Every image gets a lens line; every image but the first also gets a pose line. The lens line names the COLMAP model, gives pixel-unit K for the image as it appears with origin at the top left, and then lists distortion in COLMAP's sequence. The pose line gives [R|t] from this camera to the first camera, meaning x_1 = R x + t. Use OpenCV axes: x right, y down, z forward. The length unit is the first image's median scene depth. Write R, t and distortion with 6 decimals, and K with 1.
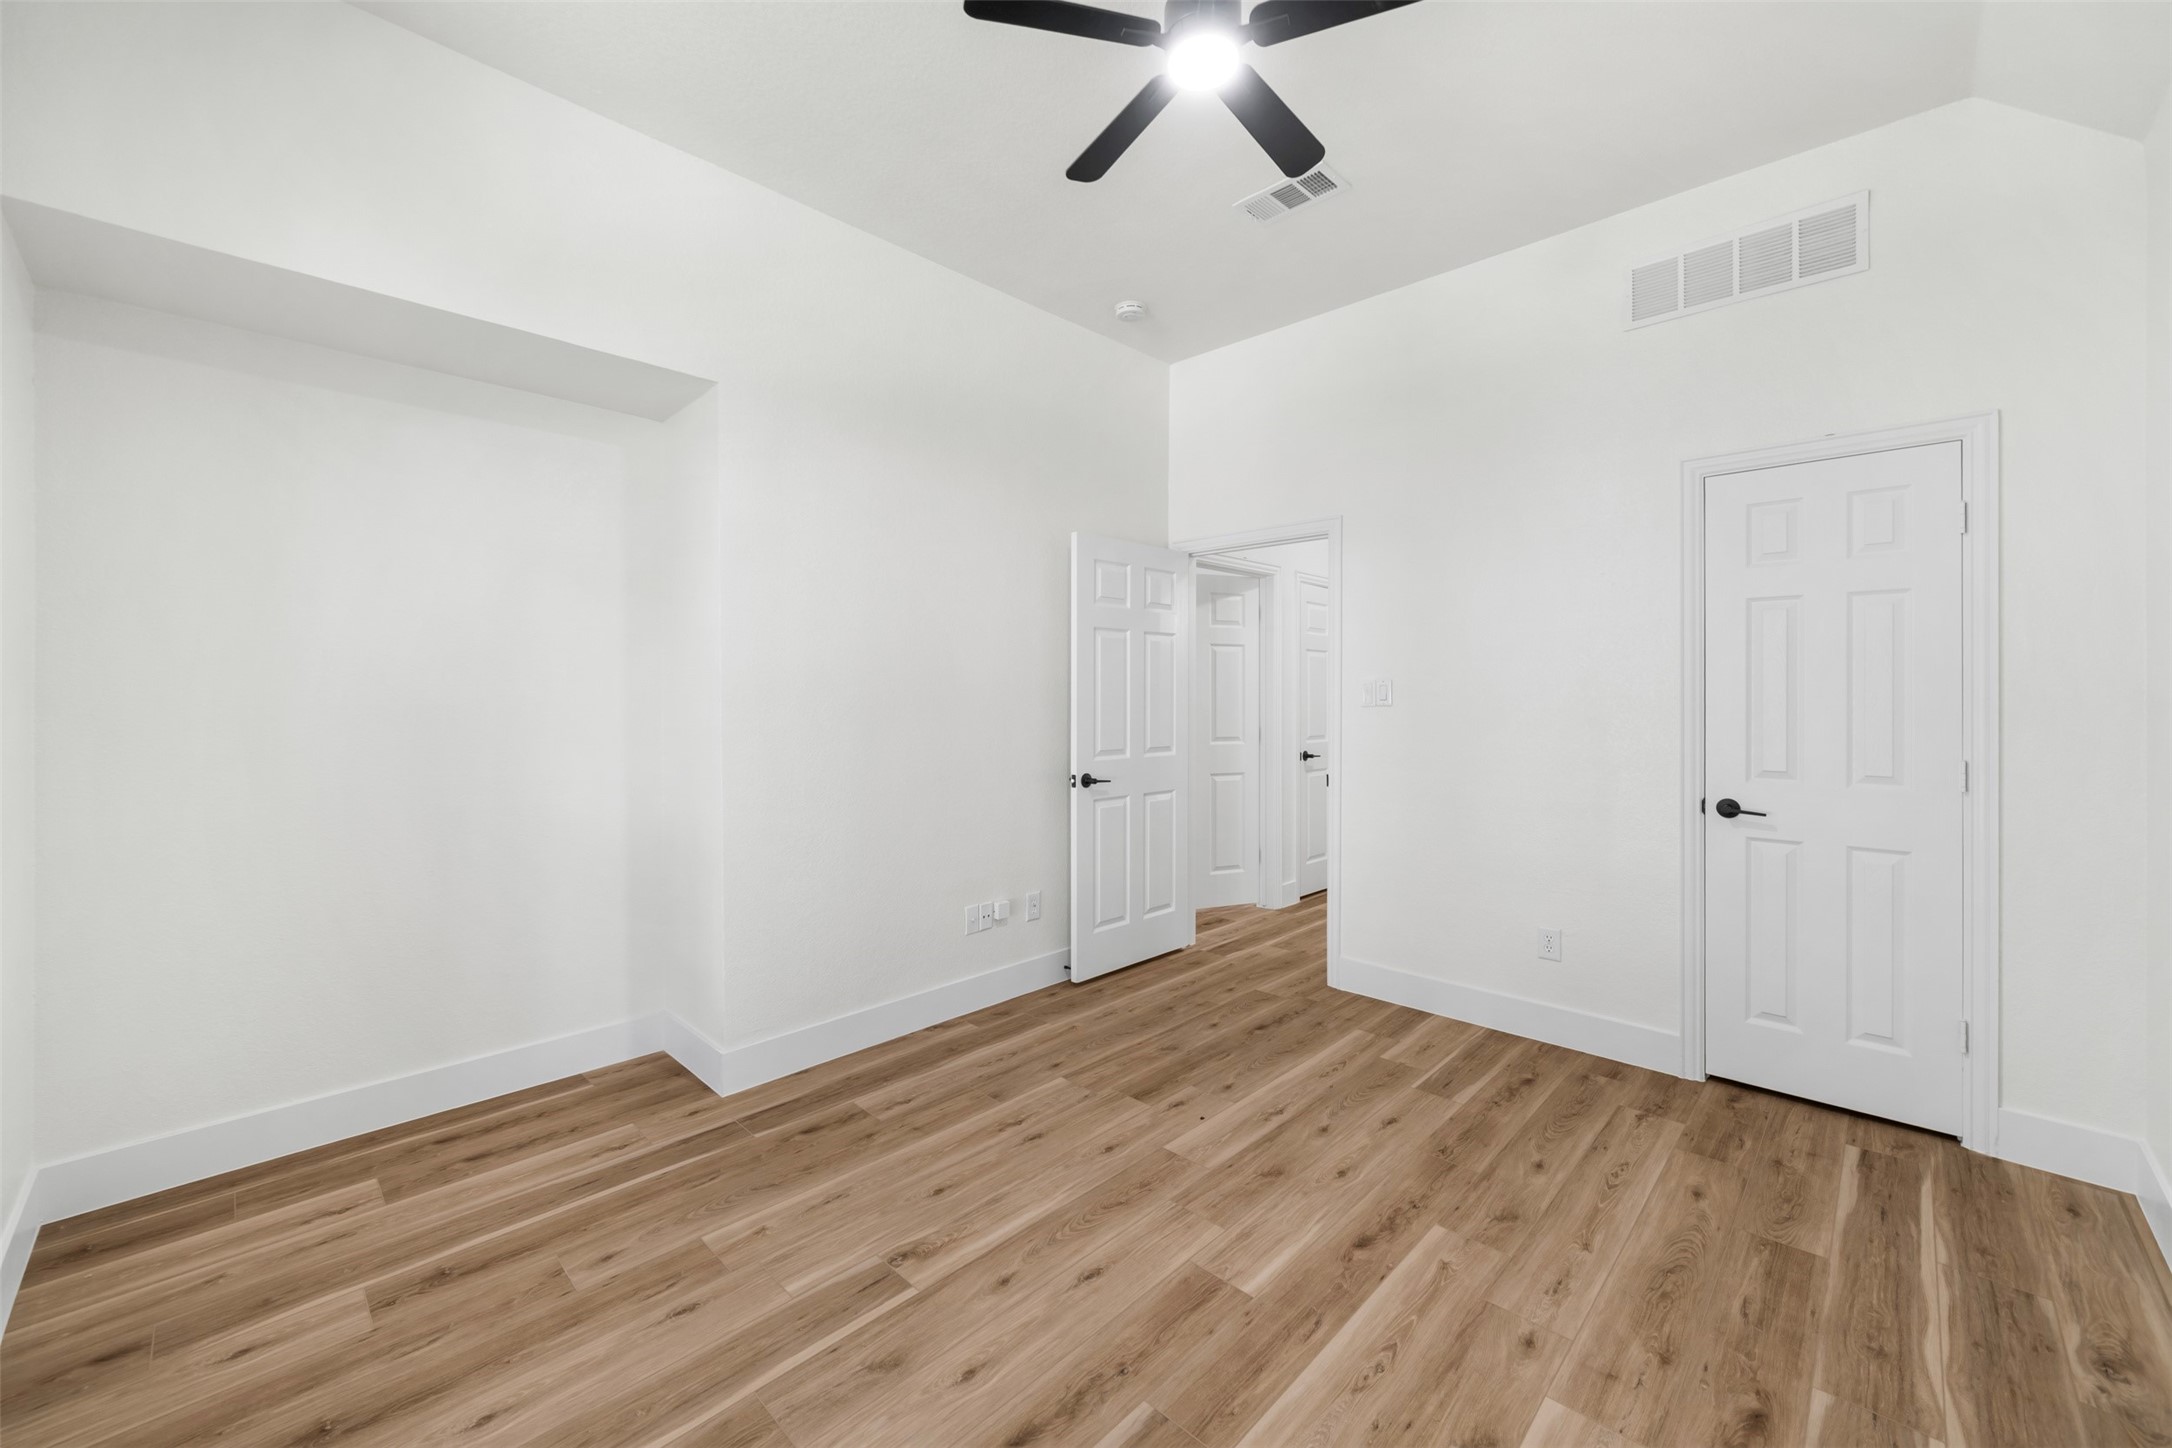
lens RADIAL K [[846.9, 0, 1077.2], [0, 846.9, 721.9], [0, 0, 1]] dist [-0.002135, 0.000122]
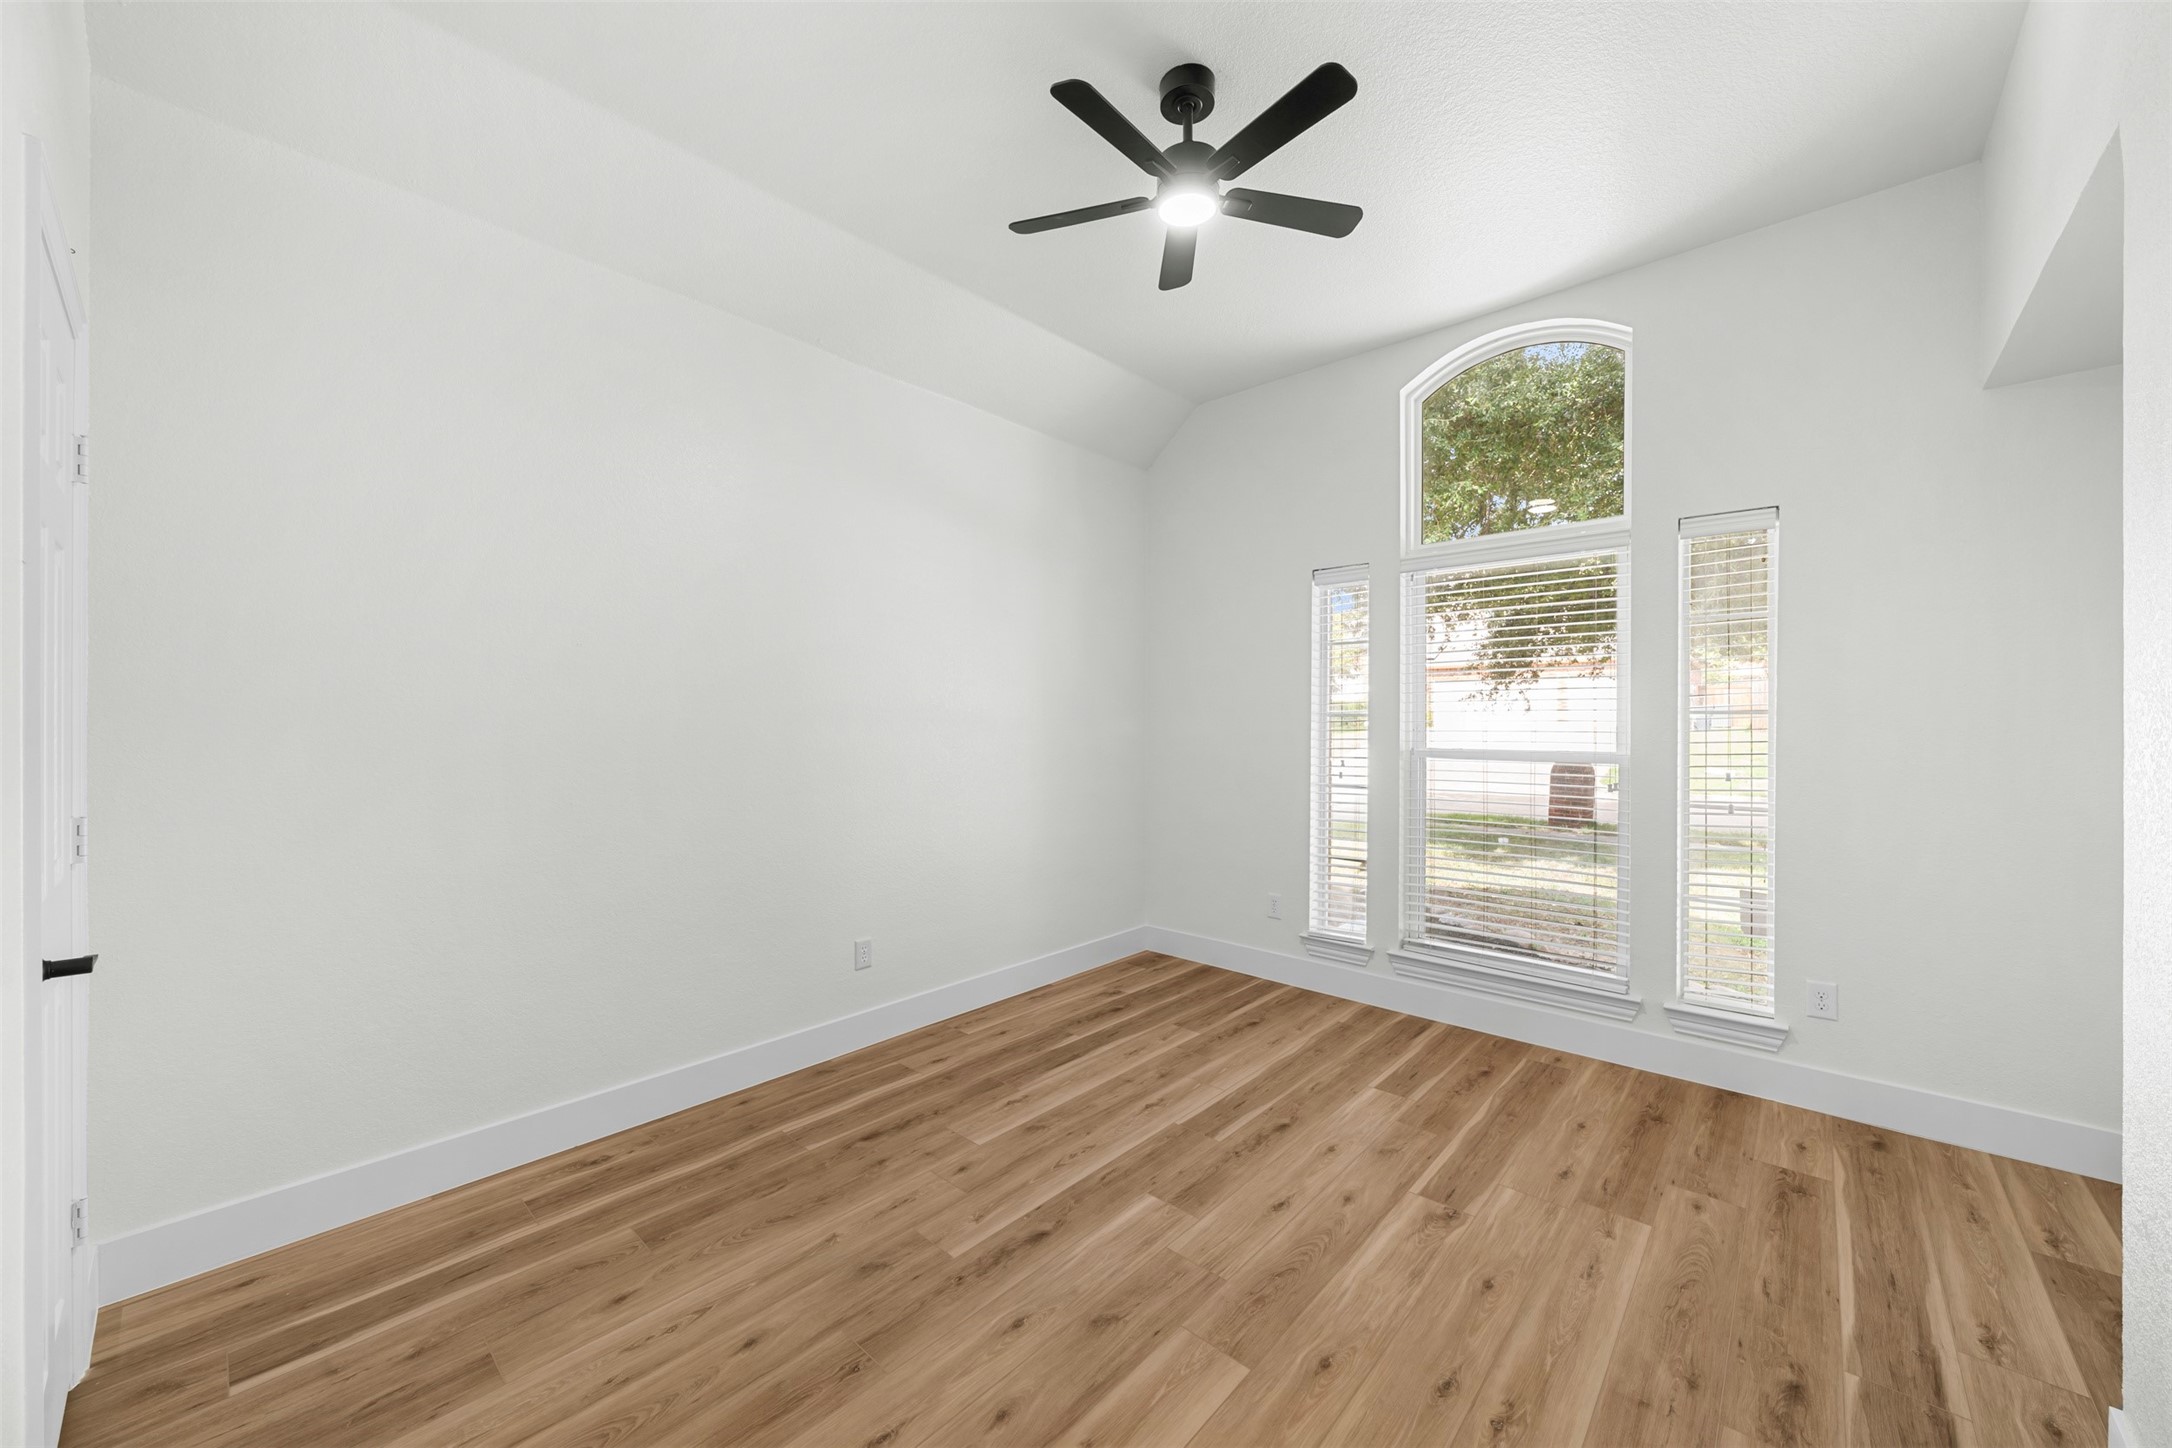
lens RADIAL K [[846.9, 0, 1077.2], [0, 846.9, 721.9], [0, 0, 1]] dist [-0.002135, 0.000122]
pose [[-0.999252, -0.001005, -0.038645, 0.338371], [-0.002094, 0.999602, 0.028148, -0.062497], [0.038601, 0.028208, -0.998856, 2.089275]]
